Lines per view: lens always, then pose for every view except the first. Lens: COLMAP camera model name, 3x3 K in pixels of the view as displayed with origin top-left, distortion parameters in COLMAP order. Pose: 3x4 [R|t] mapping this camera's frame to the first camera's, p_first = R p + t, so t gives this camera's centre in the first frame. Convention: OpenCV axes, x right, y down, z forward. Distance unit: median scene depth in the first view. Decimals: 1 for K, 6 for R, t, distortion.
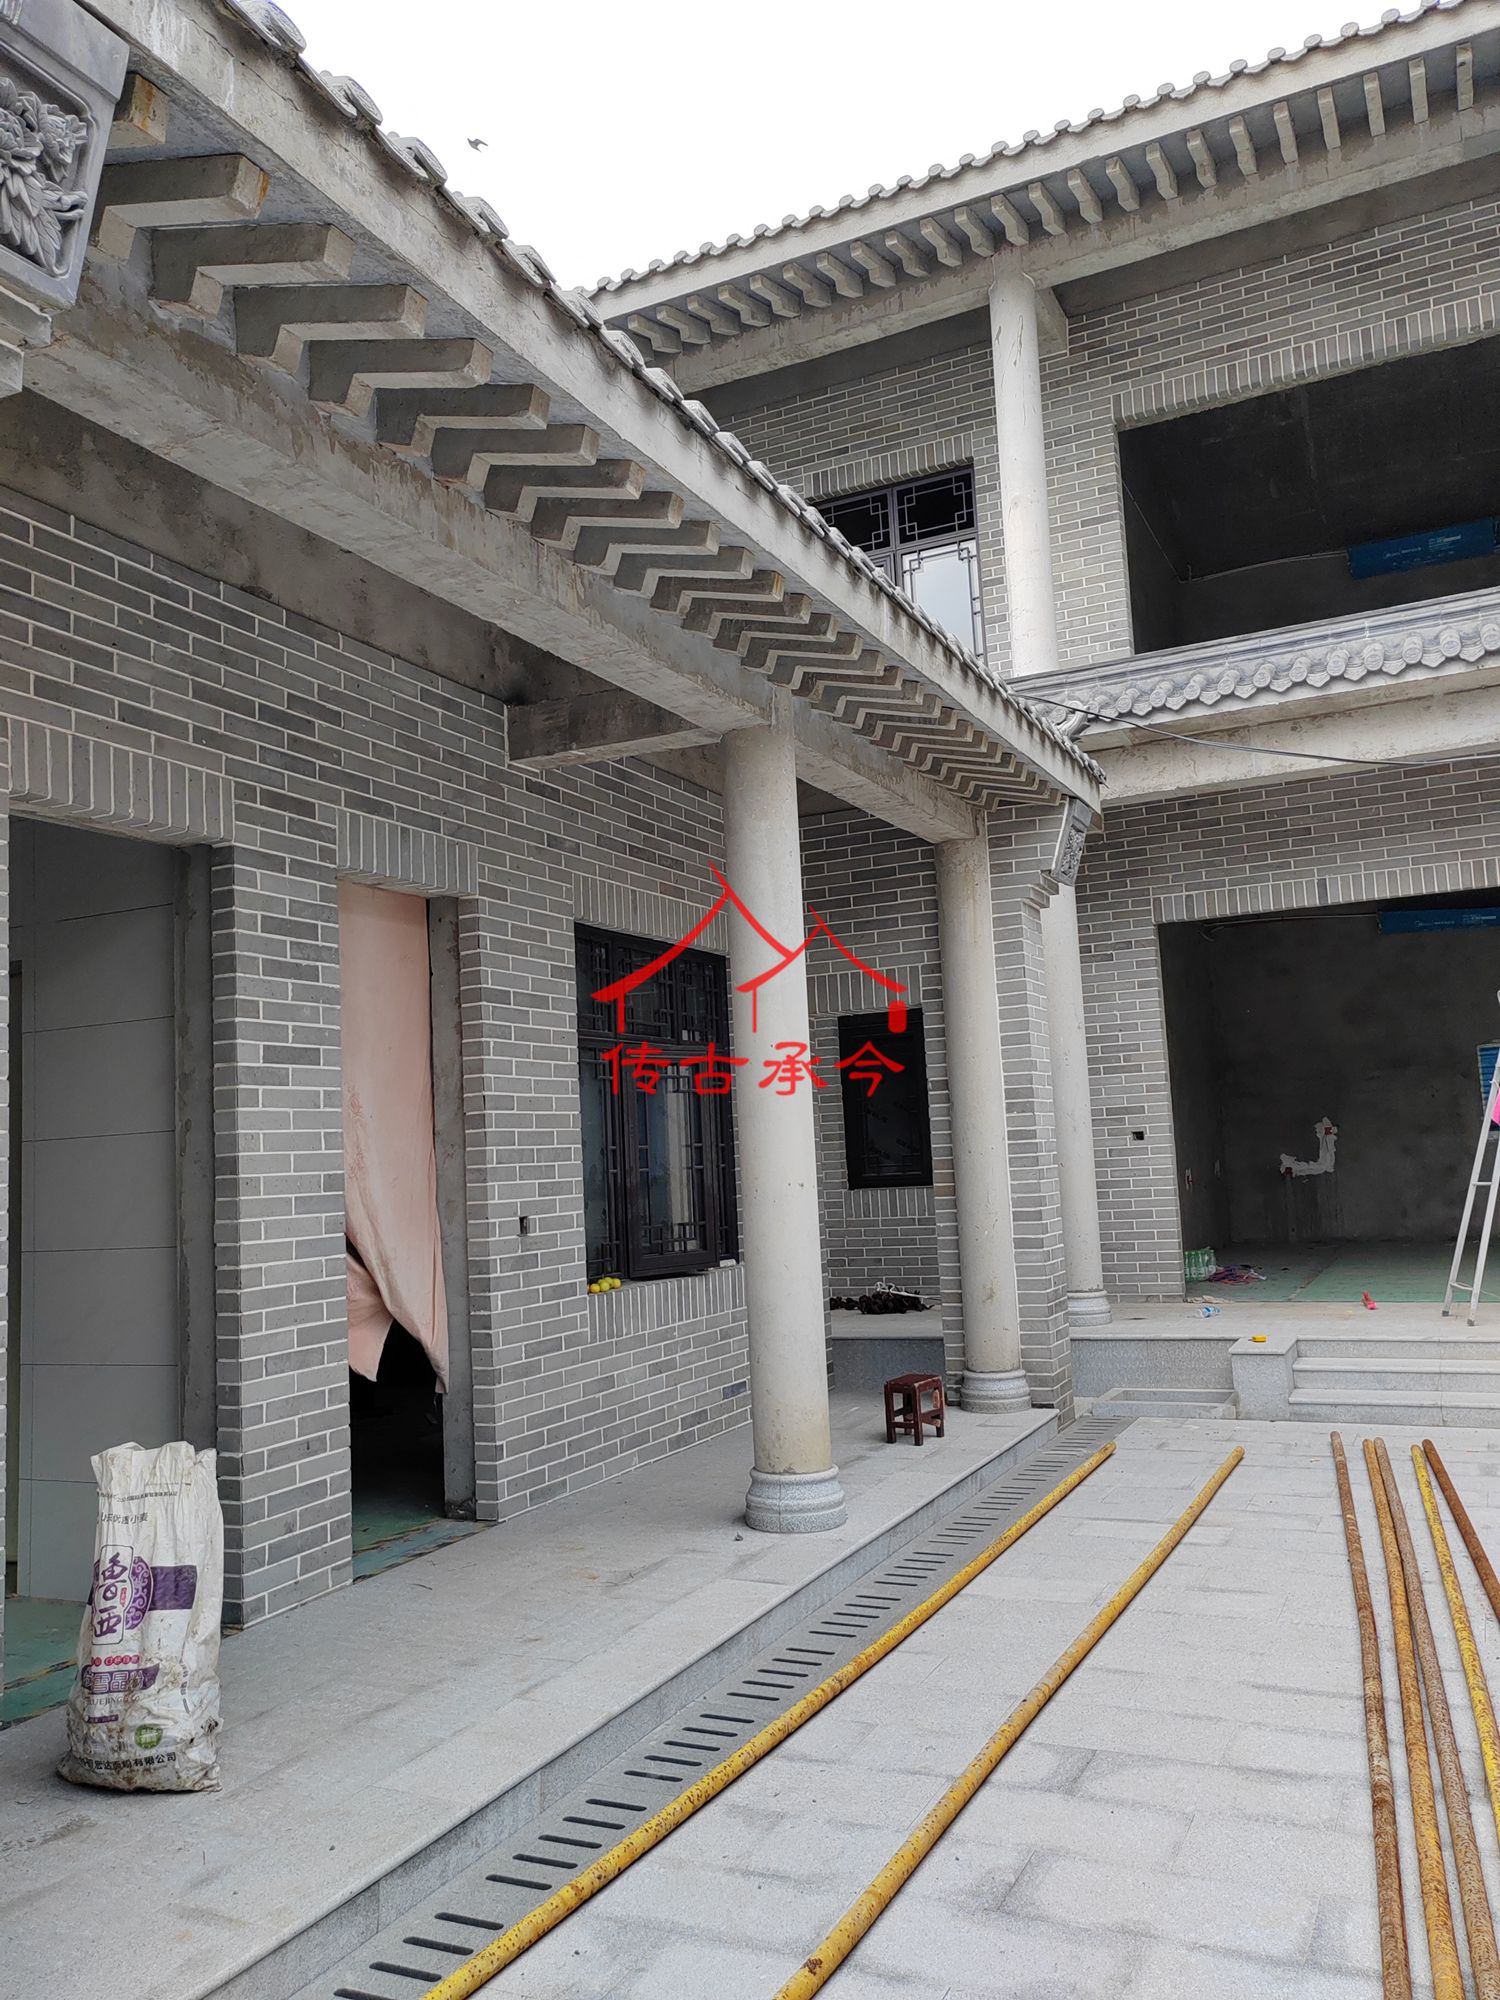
lens RADIAL K [[1539.7, 0, 772.6], [0, 1539.7, 1003.3], [0, 0, 1]] dist [0.036378, -0.008146]
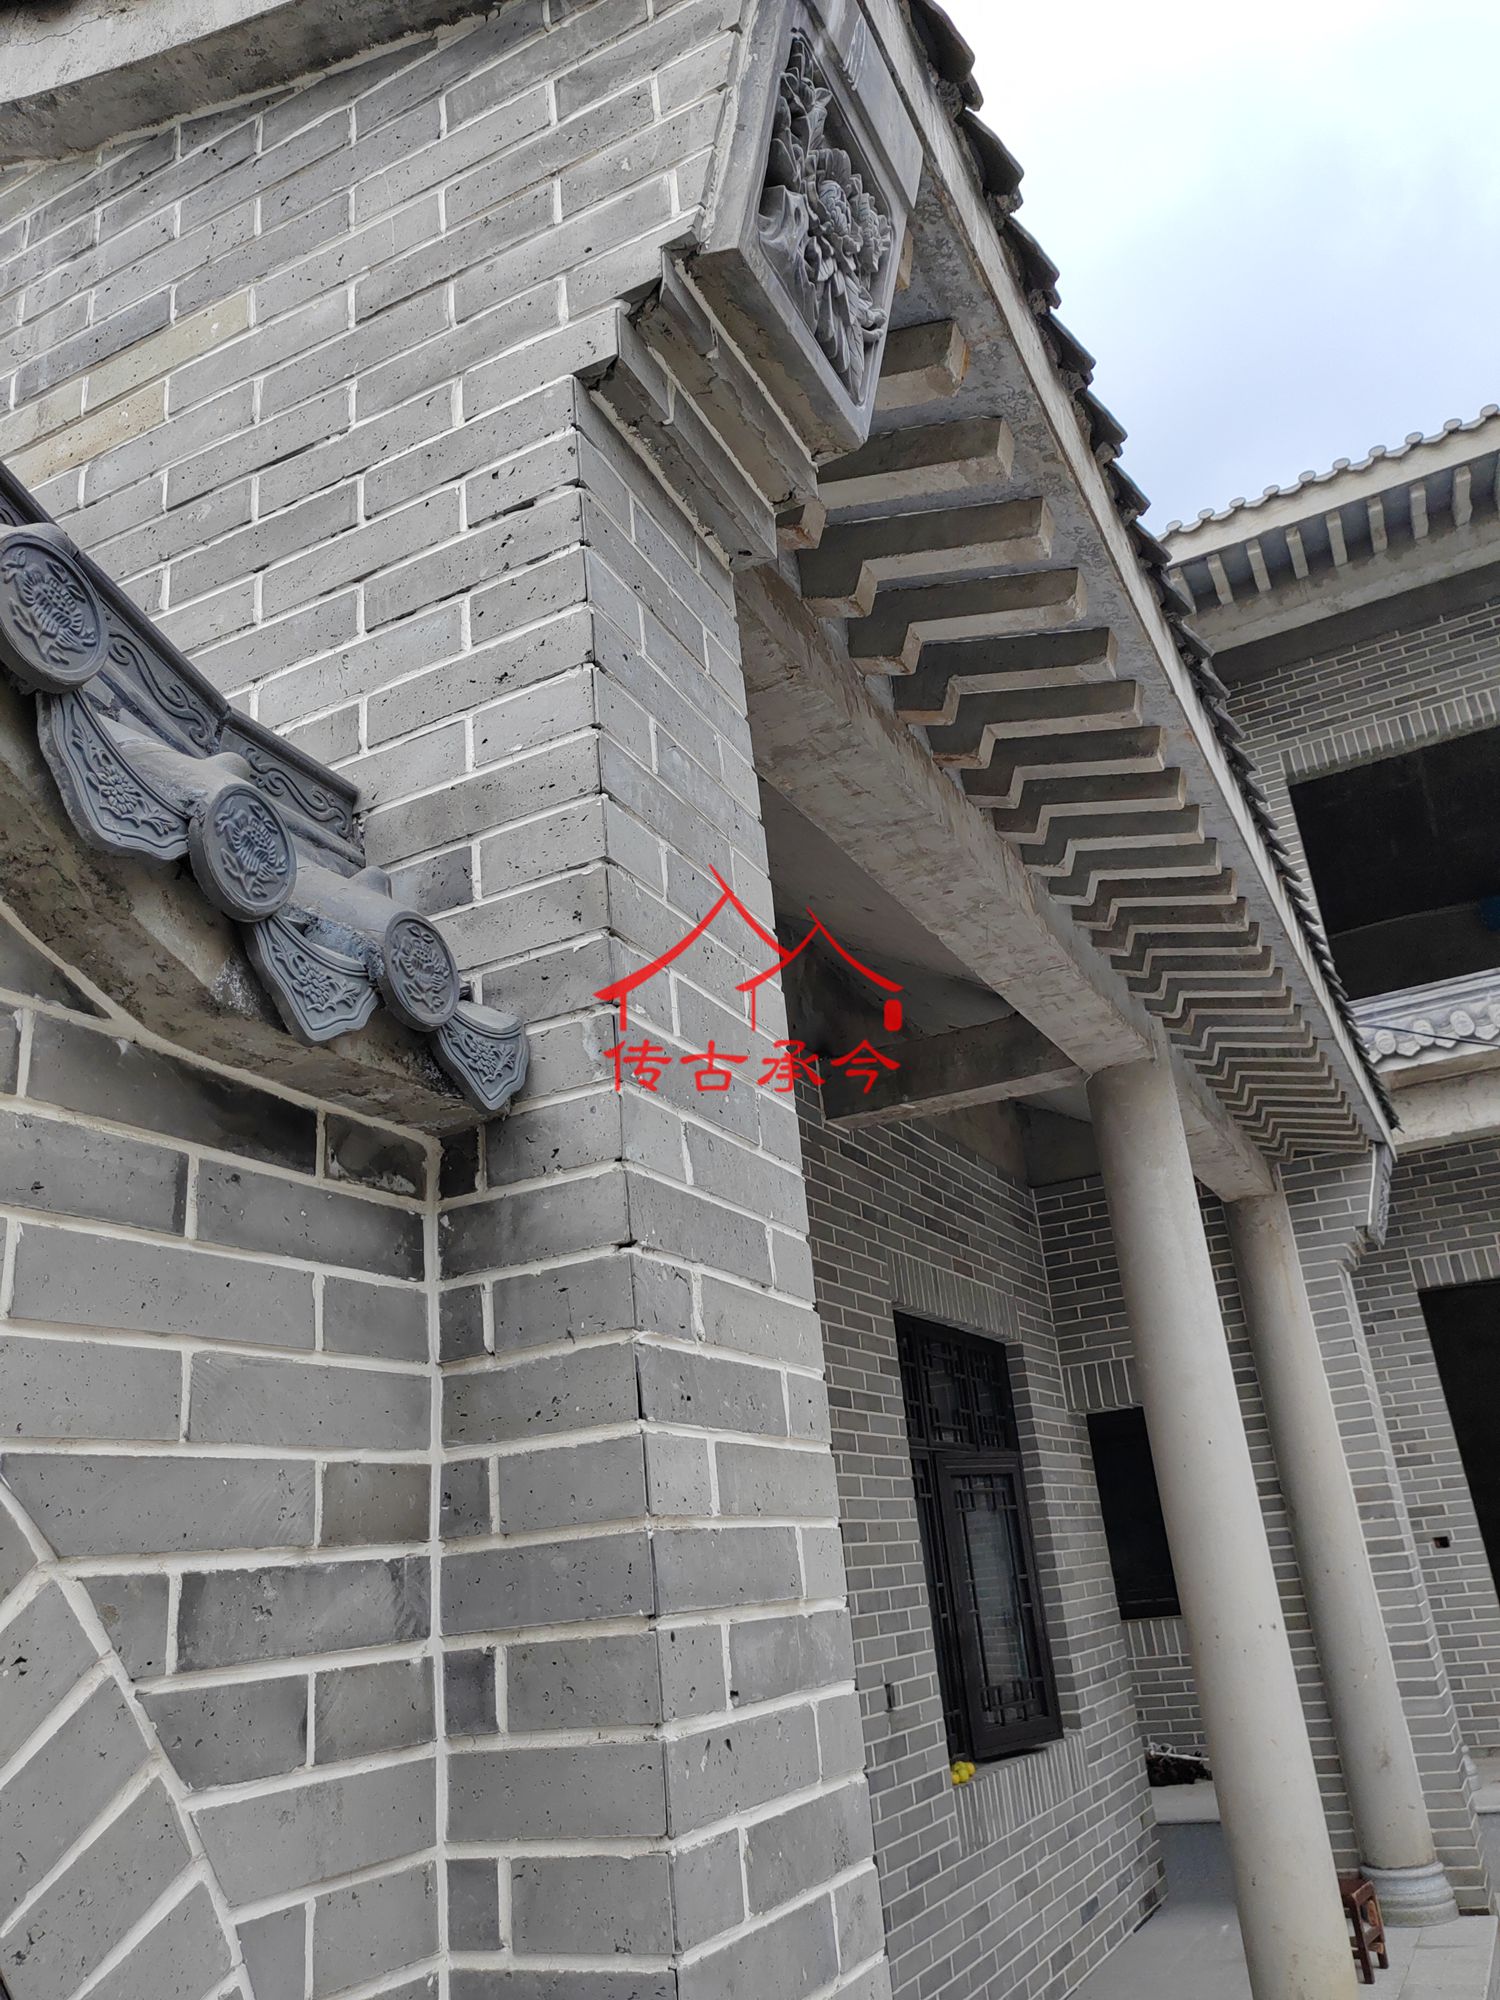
lens RADIAL K [[1536.4, 0, 765.9], [0, 1536.4, 999.5], [0, 0, 1]] dist [0.057614, -0.044407]
pose [[0.998648, -0.051952, 0.002007, -0.149934], [0.050682, 0.964165, -0.260419, 0.002028], [0.011594, 0.260168, 0.965494, 0.100536]]
